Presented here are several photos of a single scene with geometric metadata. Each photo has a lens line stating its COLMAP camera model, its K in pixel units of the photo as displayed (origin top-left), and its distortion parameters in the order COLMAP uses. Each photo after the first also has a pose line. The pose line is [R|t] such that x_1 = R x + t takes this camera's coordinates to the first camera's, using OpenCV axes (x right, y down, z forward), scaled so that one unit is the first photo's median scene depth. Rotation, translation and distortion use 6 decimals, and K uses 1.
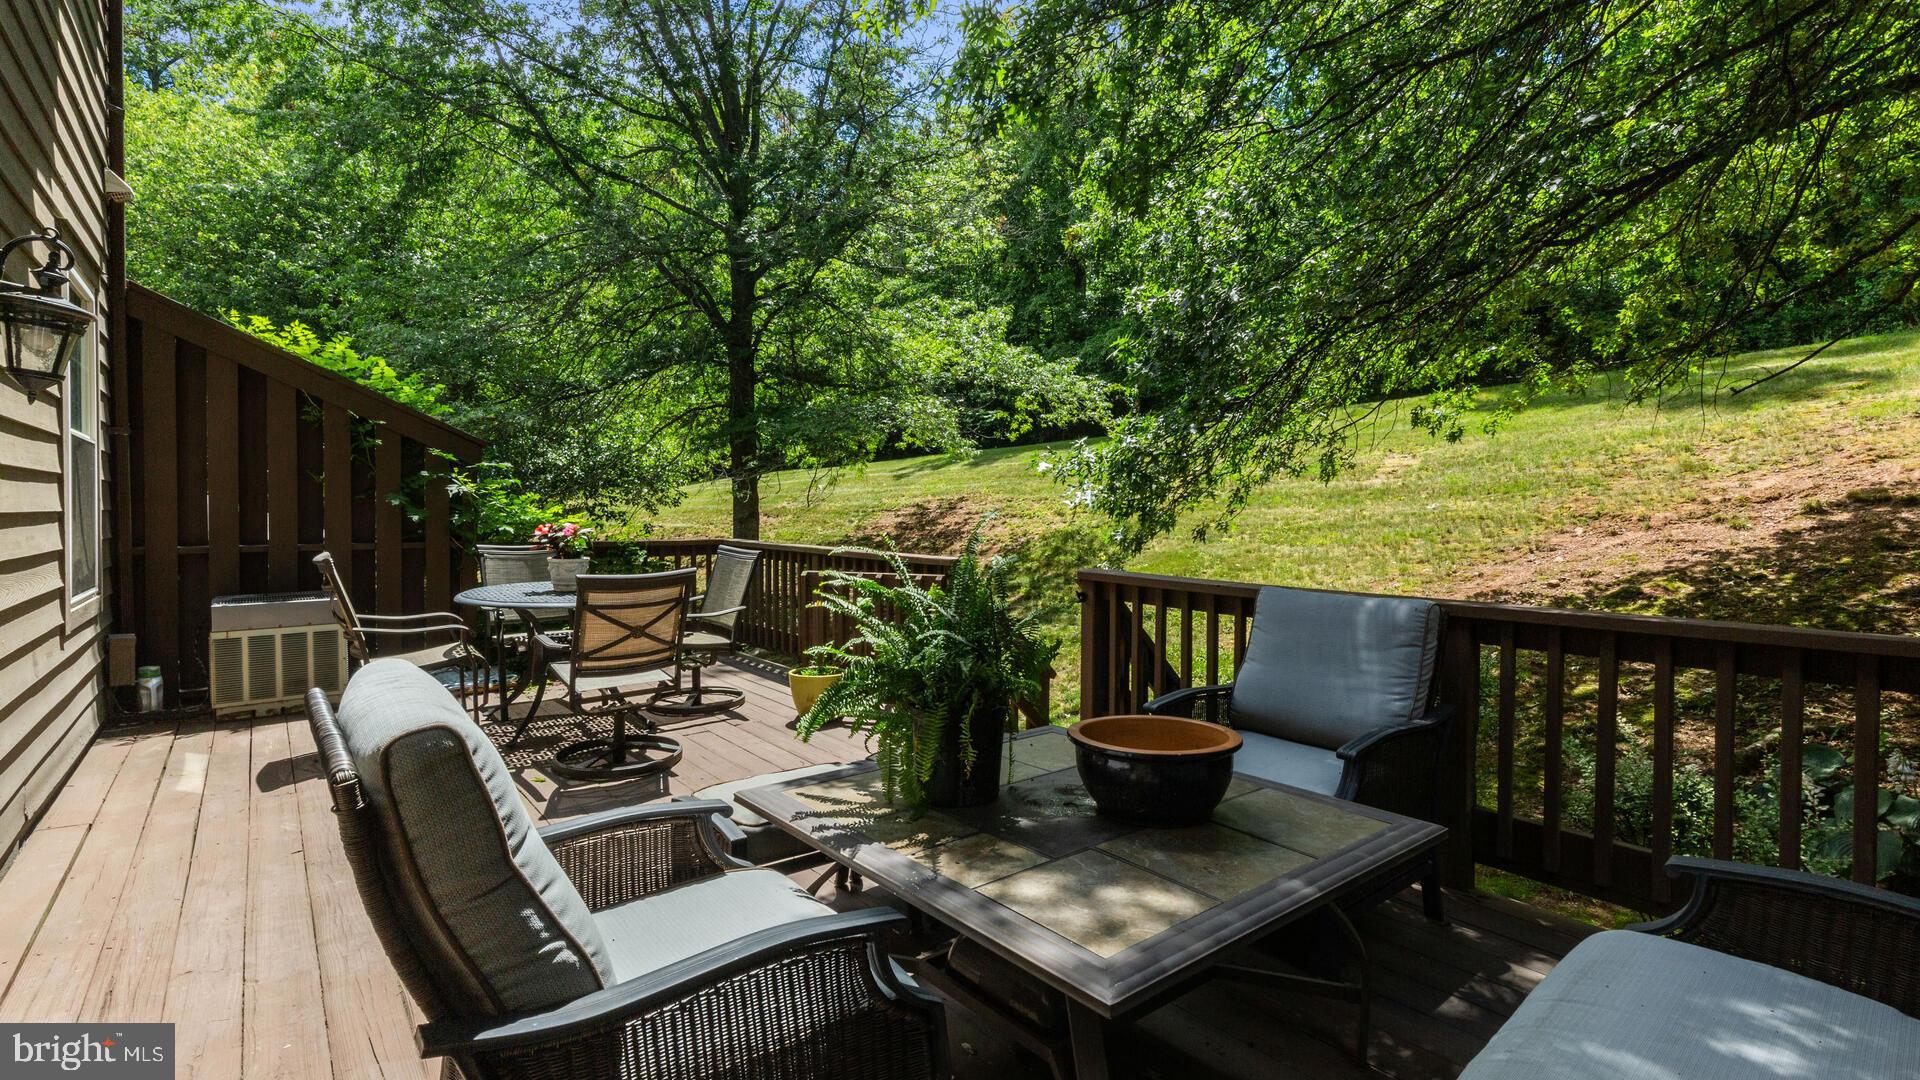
lens RADIAL K [[868.8, 0, 974.3], [0, 868.8, 514.3], [0, 0, 1]] dist [0.004665, 0.000417]
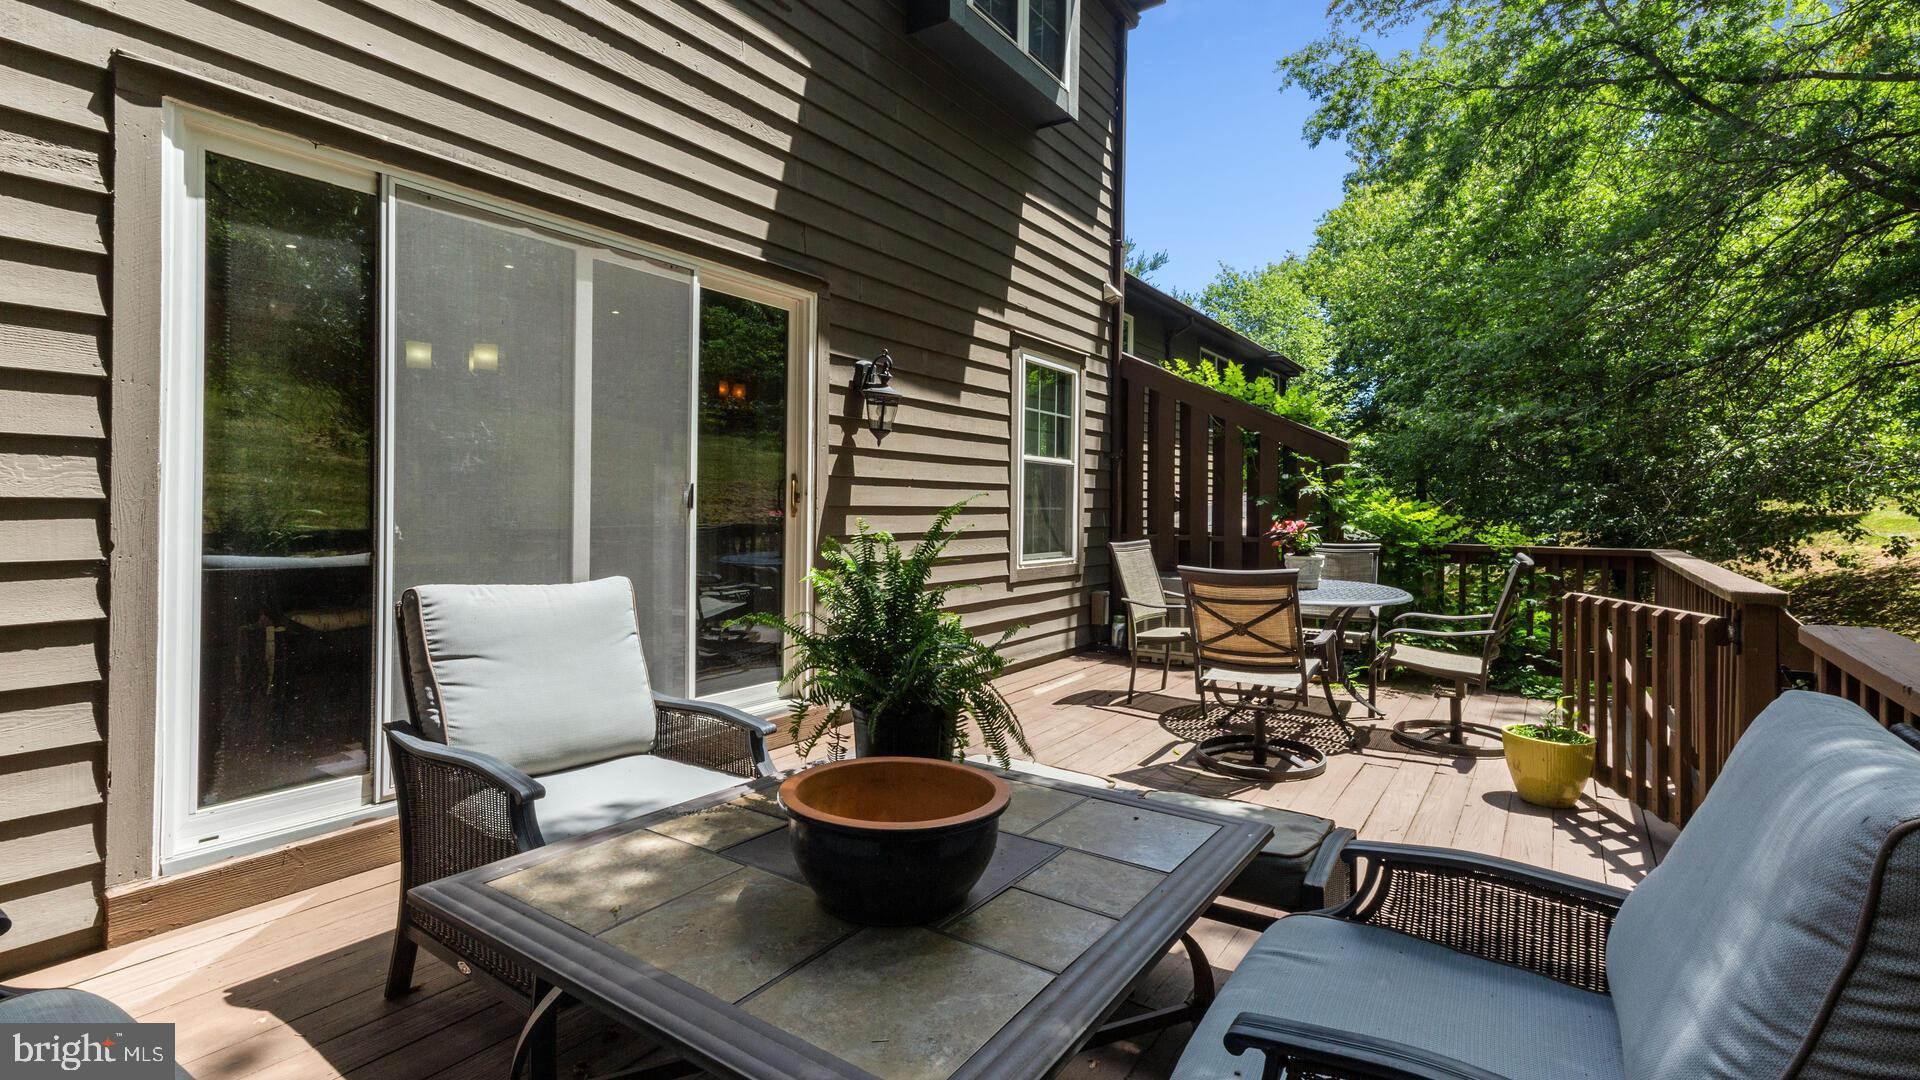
lens RADIAL K [[874.1, 0, 970.2], [0, 874.1, 501.1], [0, 0, 1]] dist [0.003746, -0.000495]
pose [[0.279323, -0.010345, -0.960142, 0.477450], [-0.011101, 0.999840, -0.014002, 0.007364], [0.960133, 0.014569, 0.279163, 0.428164]]
